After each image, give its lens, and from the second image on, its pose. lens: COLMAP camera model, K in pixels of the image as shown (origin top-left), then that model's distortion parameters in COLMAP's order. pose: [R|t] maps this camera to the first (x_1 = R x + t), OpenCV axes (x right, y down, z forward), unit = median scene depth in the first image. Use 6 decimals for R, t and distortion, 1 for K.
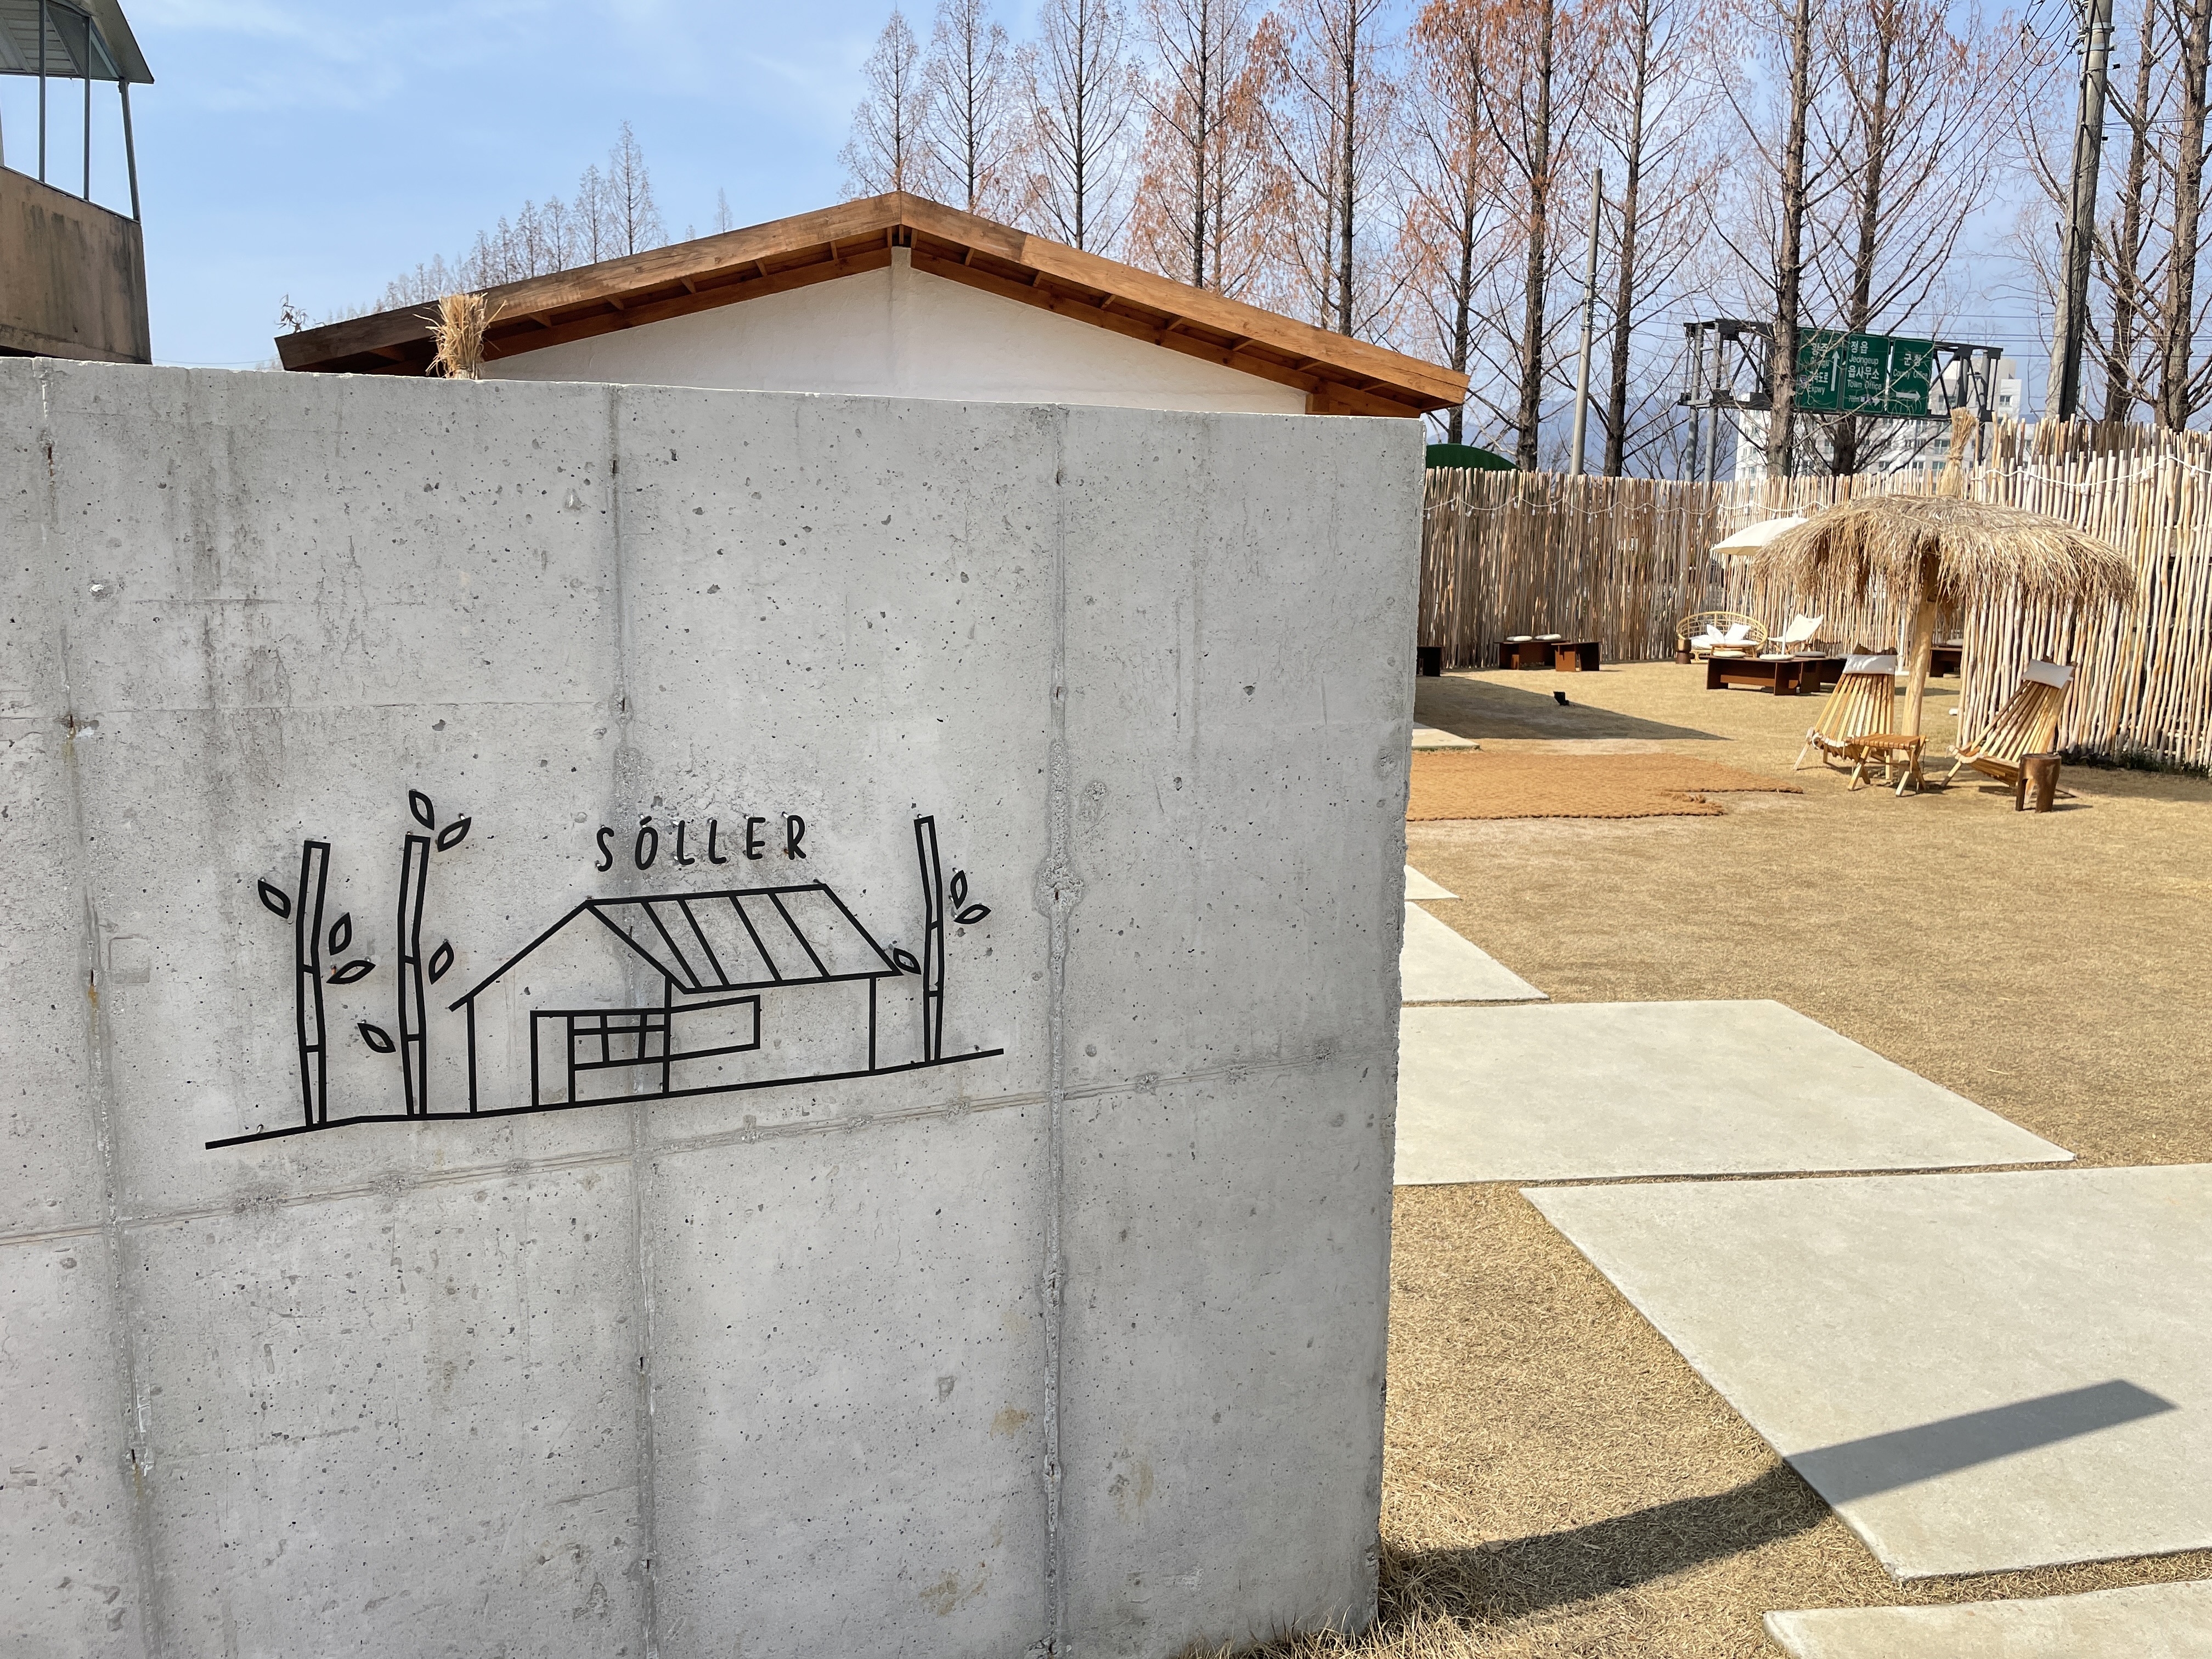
lens RADIAL K [[1675.5, 0, 1106.0], [0, 1675.5, 829.5], [0, 0, 1]] dist [0.008712, -0.005497]
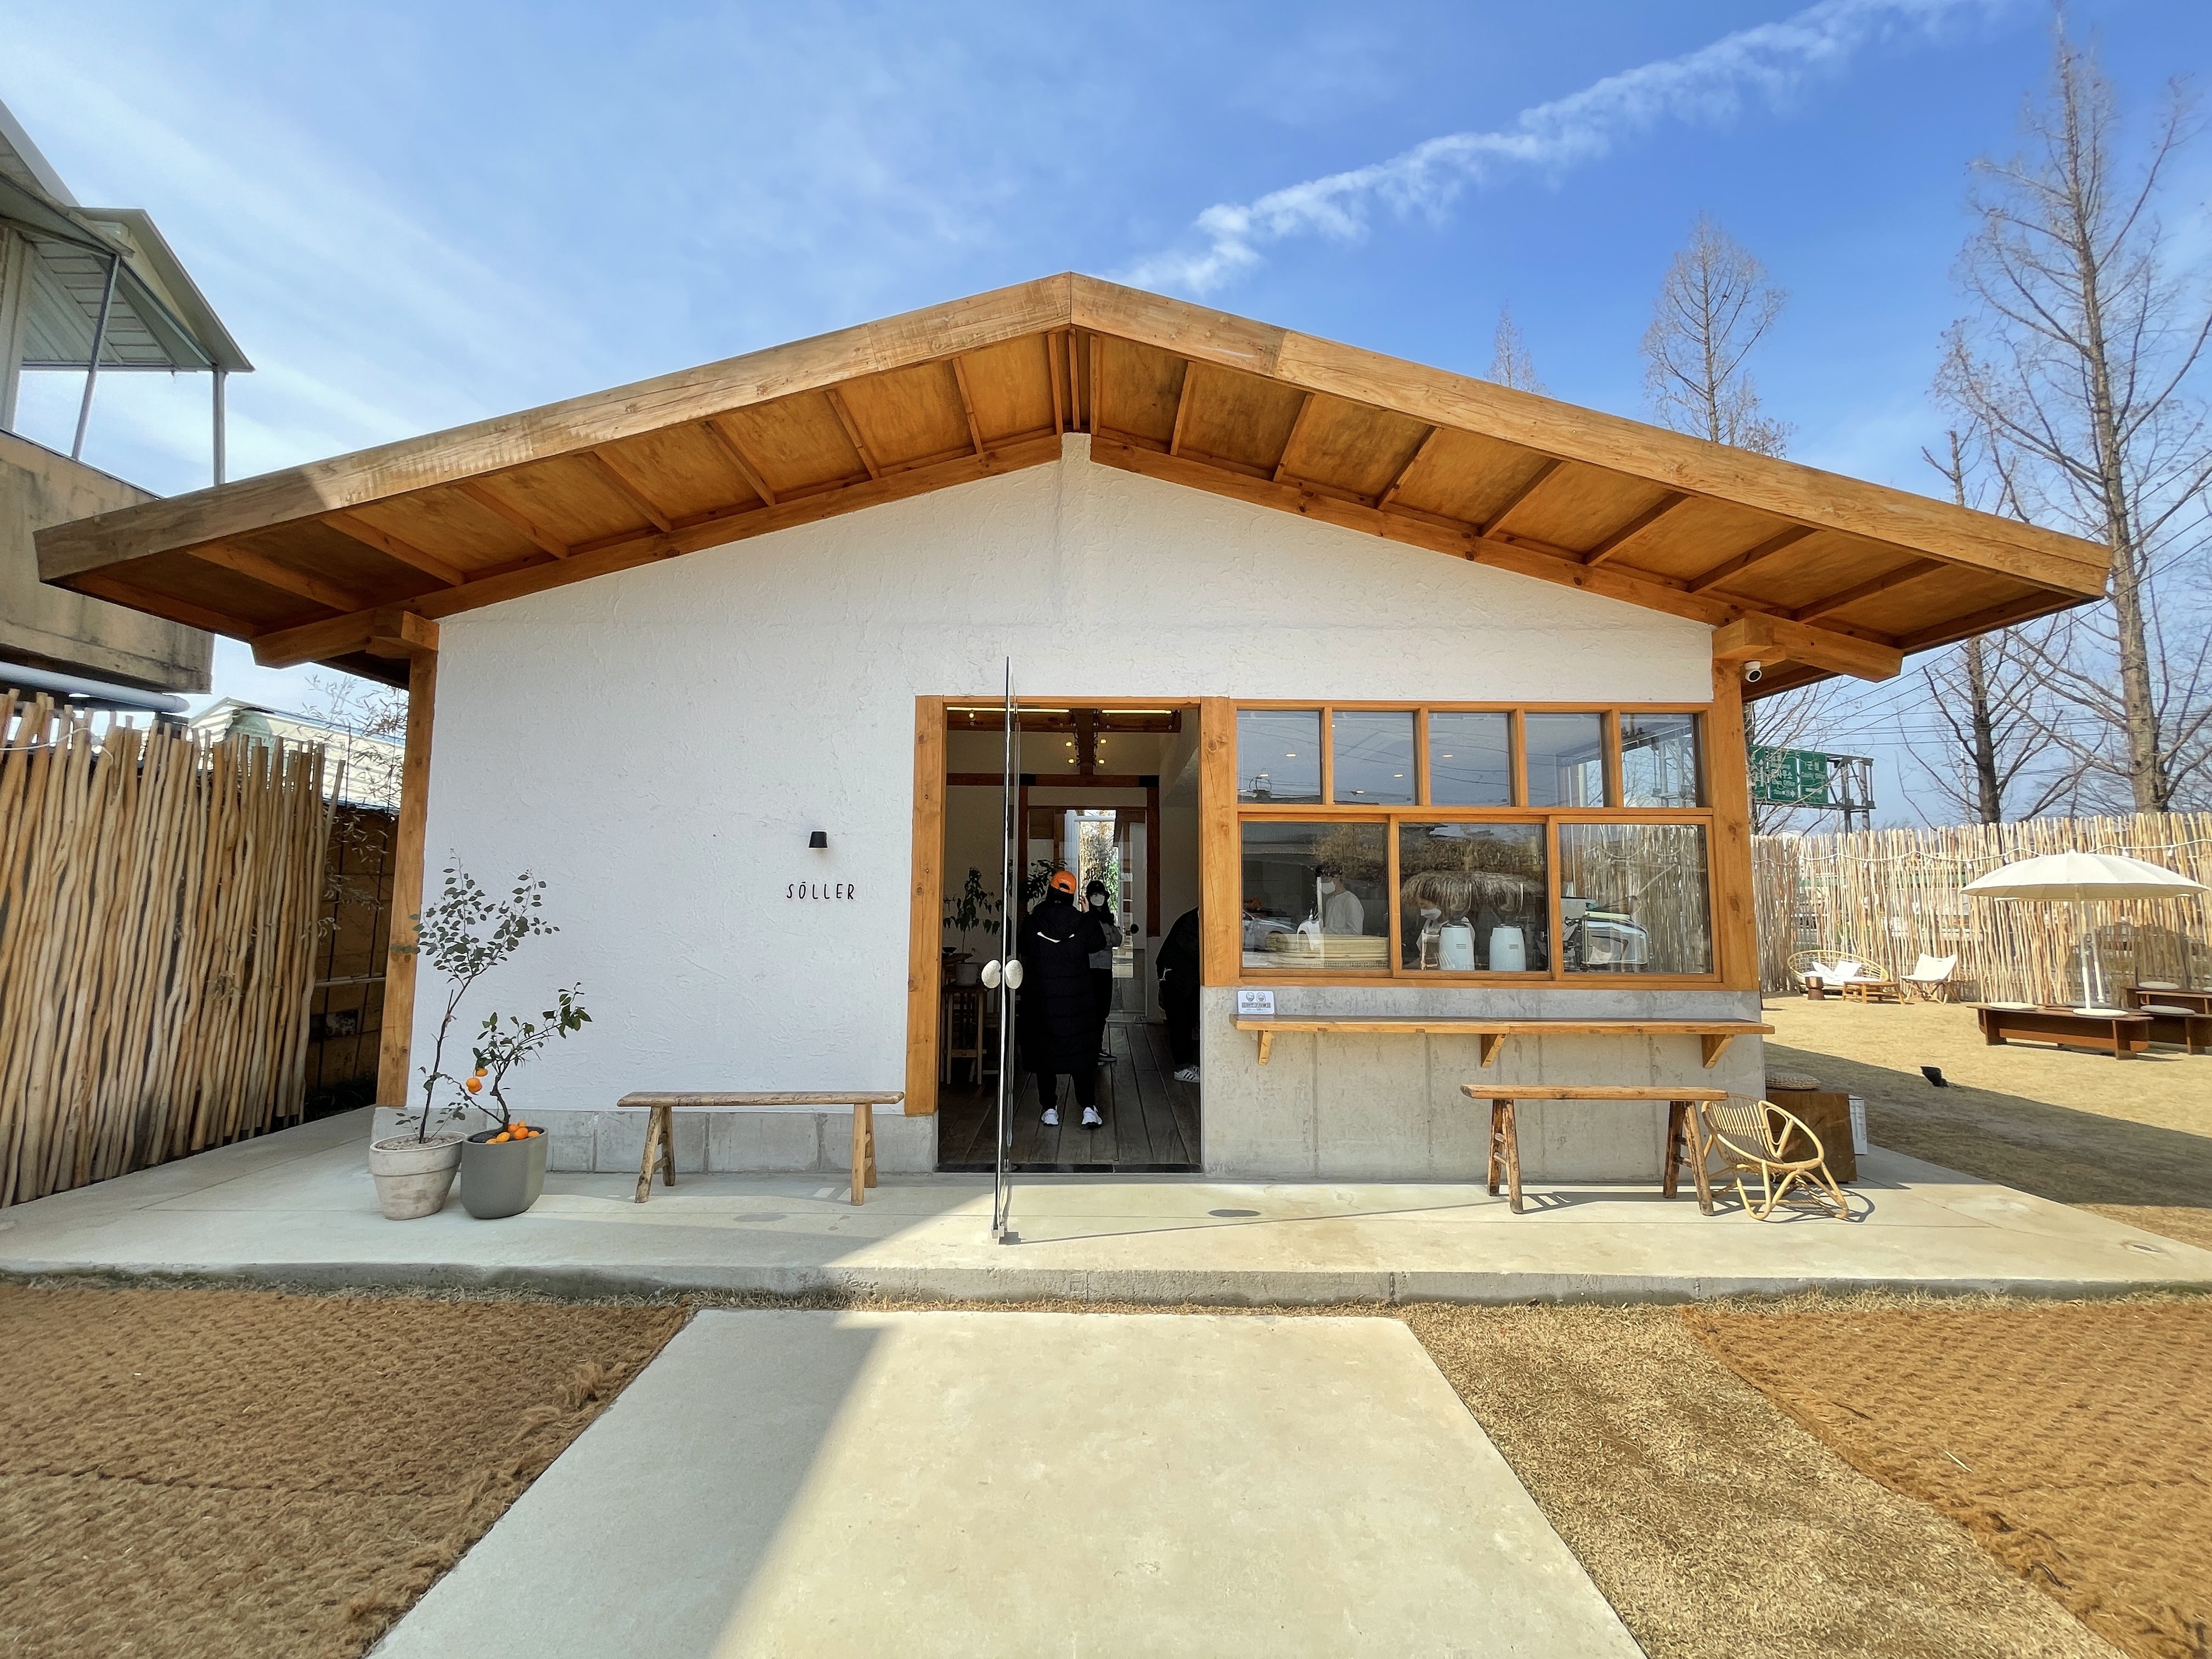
lens RADIAL K [[946.5, 0, 1106.0], [0, 946.5, 829.5], [0, 0, 1]] dist [0.015591, 0.000006]
pose [[0.993545, -0.012905, -0.112703, -0.034984], [-0.014757, 0.970362, -0.241203, -0.051029], [0.112475, 0.241310, 0.963908, 0.339852]]
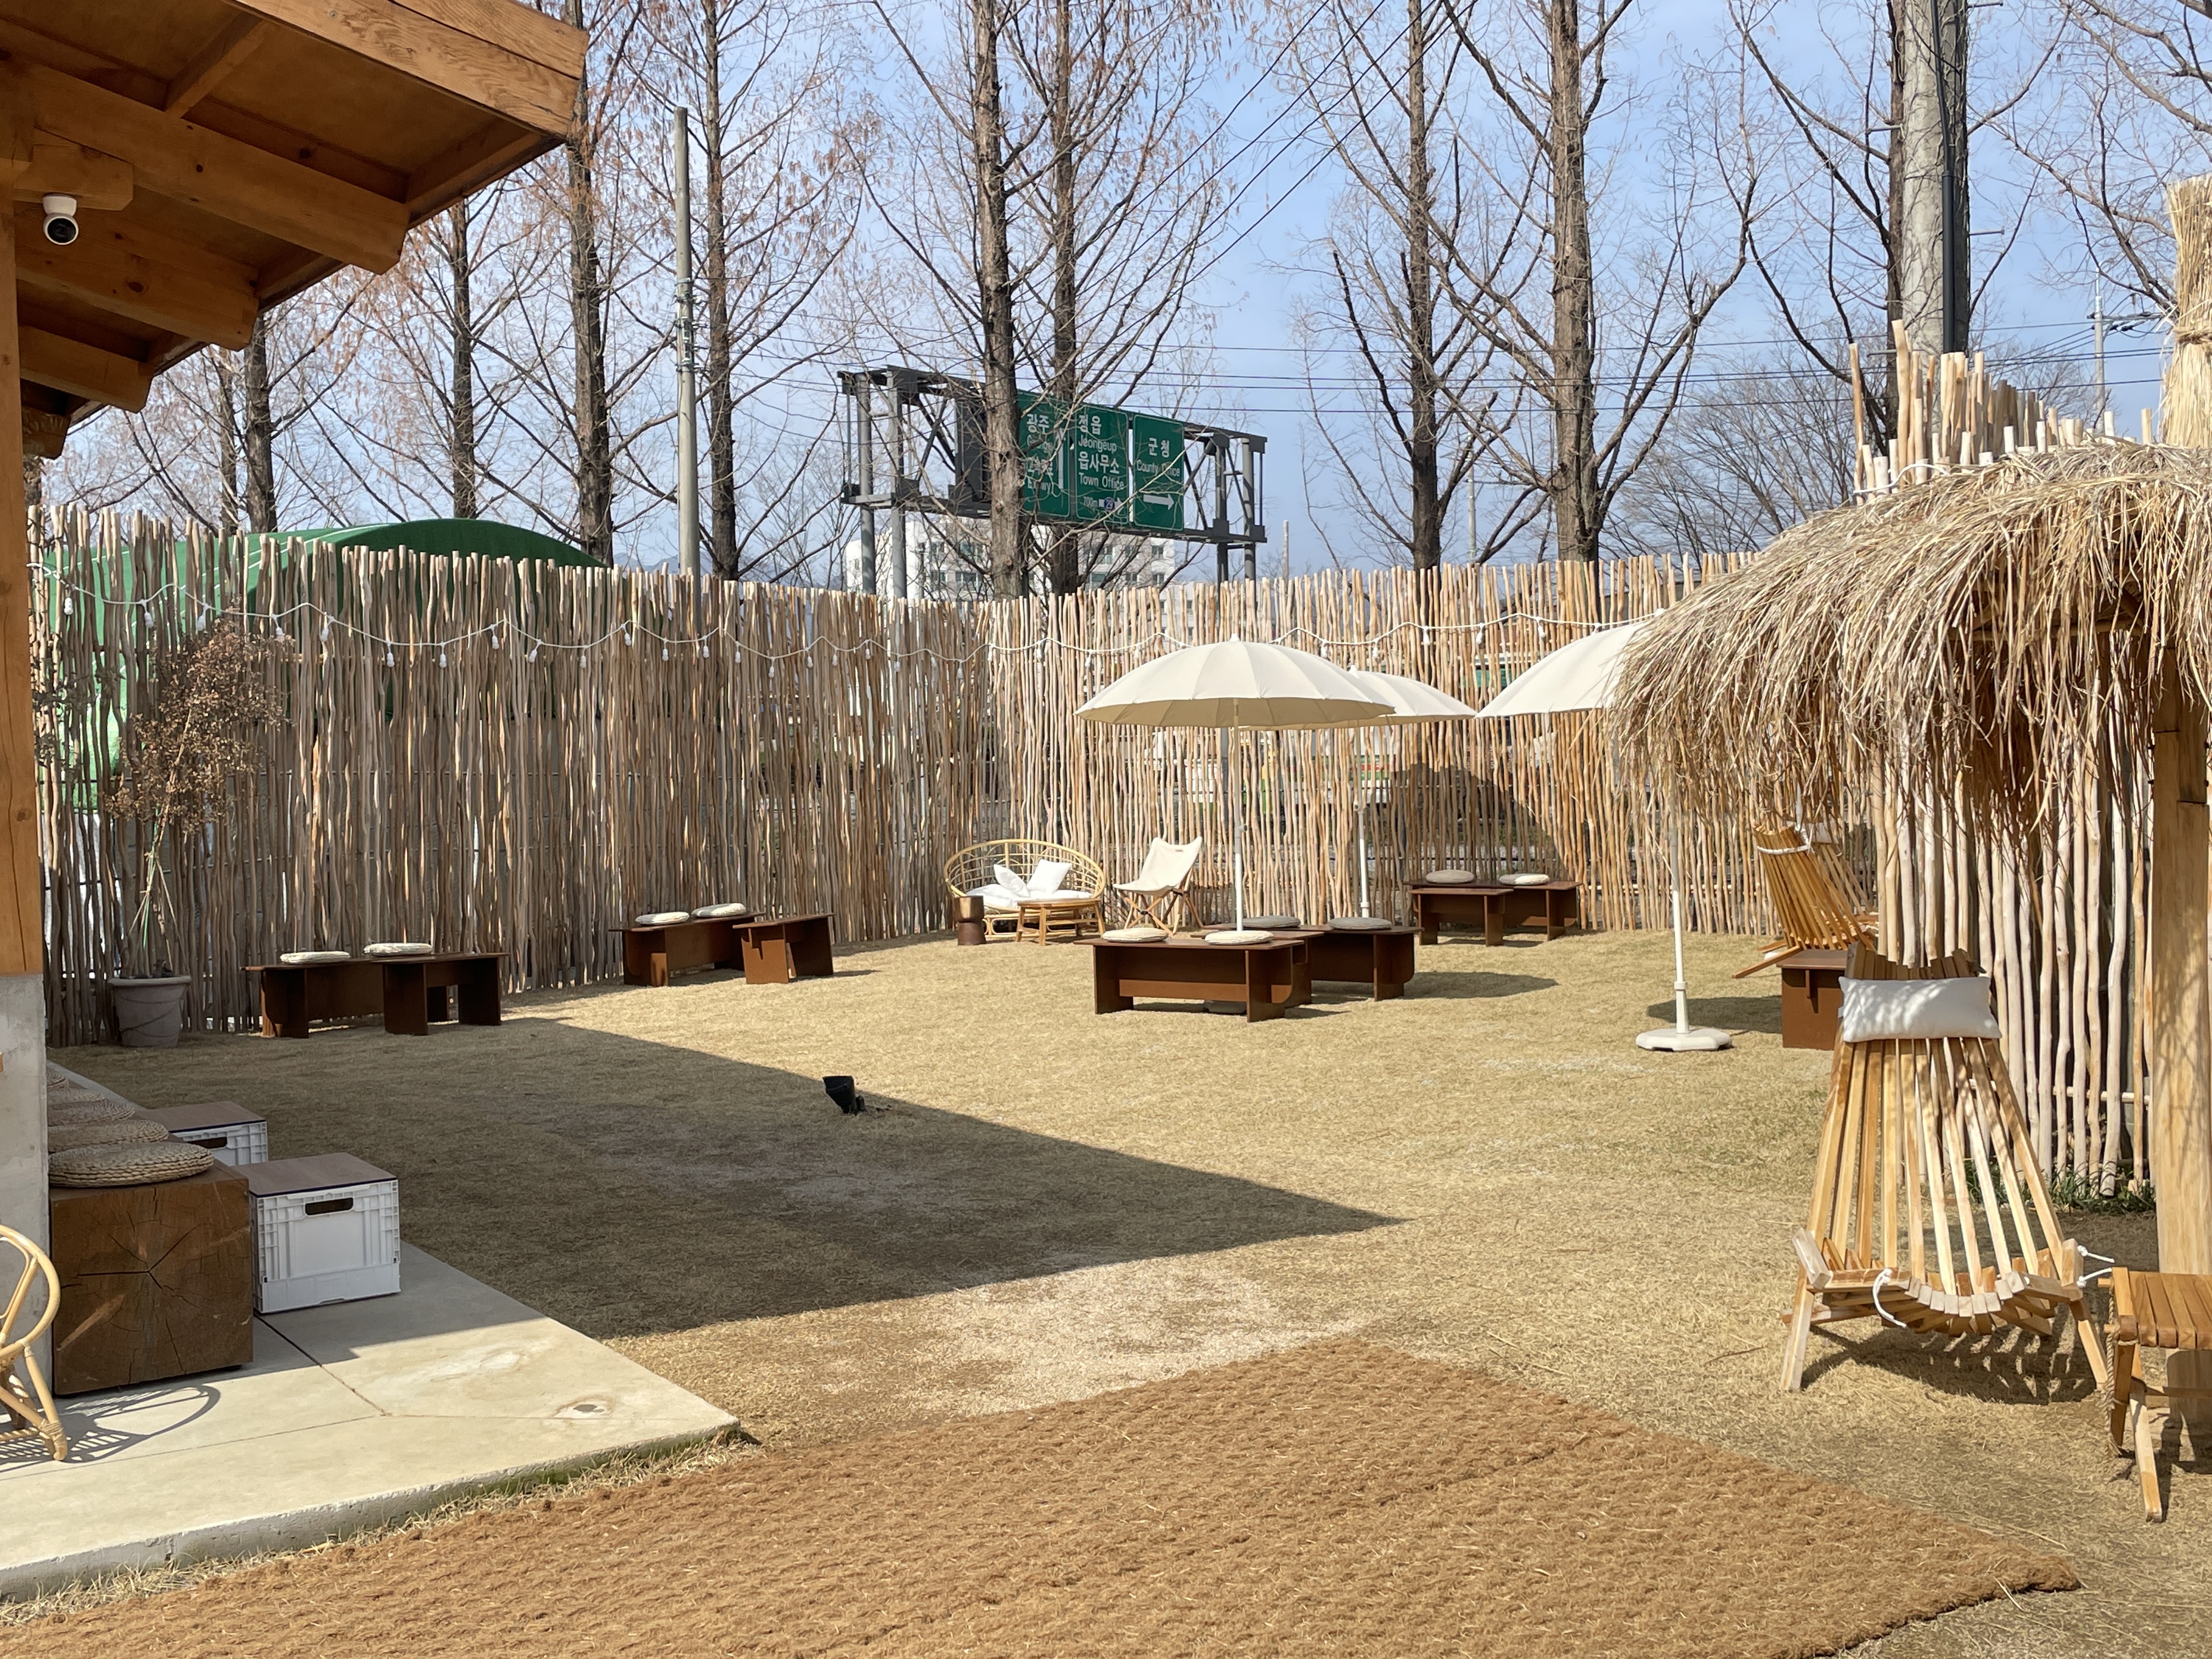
lens RADIAL K [[2443.1, 0, 1106.0], [0, 2443.1, 829.5], [0, 0, 1]] dist [0.110211, -0.028010]
pose [[0.898179, -0.044599, 0.437362, 0.056292], [0.103041, 0.988486, -0.110808, -0.046549], [-0.427384, 0.144591, 0.892433, 0.312760]]
